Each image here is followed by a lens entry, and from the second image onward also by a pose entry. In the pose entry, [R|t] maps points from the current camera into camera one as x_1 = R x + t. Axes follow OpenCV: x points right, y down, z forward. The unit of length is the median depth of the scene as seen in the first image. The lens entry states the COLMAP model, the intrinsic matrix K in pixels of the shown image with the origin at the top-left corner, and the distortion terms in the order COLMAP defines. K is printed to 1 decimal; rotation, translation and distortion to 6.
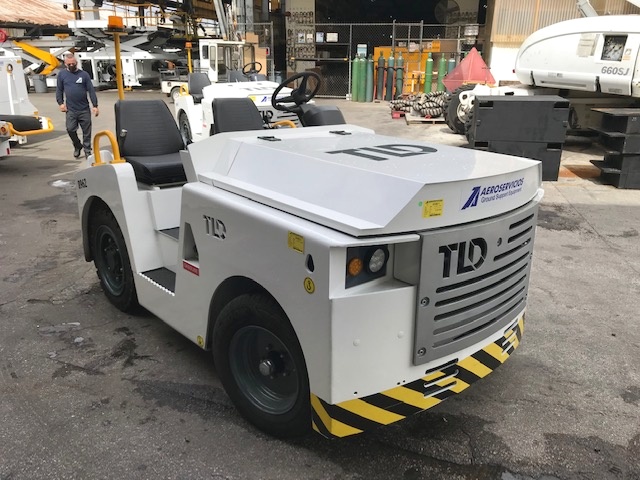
lens RADIAL K [[526.6, 0, 319.0], [0, 526.6, 241.6], [0, 0, 1]] dist [0.002477, 0.003569]
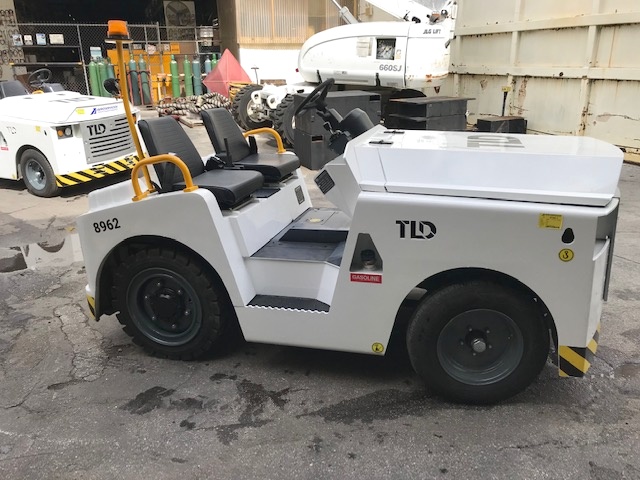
lens RADIAL K [[526.6, 0, 317.5], [0, 526.6, 239.4], [0, 0, 1]] dist [0.002477, 0.003569]
pose [[0.844657, -0.192371, 0.499549, -0.218466], [0.194696, 0.979685, 0.048067, -0.023778], [-0.498647, 0.056660, 0.864951, 0.049262]]
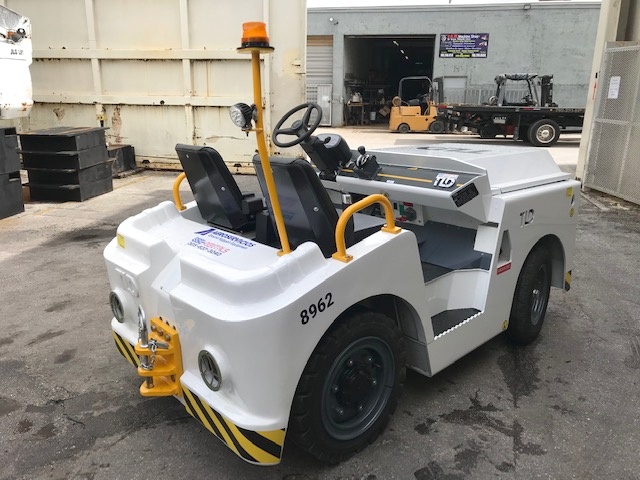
lens RADIAL K [[526.6, 0, 321.7], [0, 526.6, 240.4], [0, 0, 1]] dist [0.002477, 0.003569]
pose [[-0.013378, -0.285106, 0.958403, -0.363906], [0.316280, 0.908069, 0.274548, -0.123322], [-0.948571, 0.306797, 0.078025, 0.345662]]
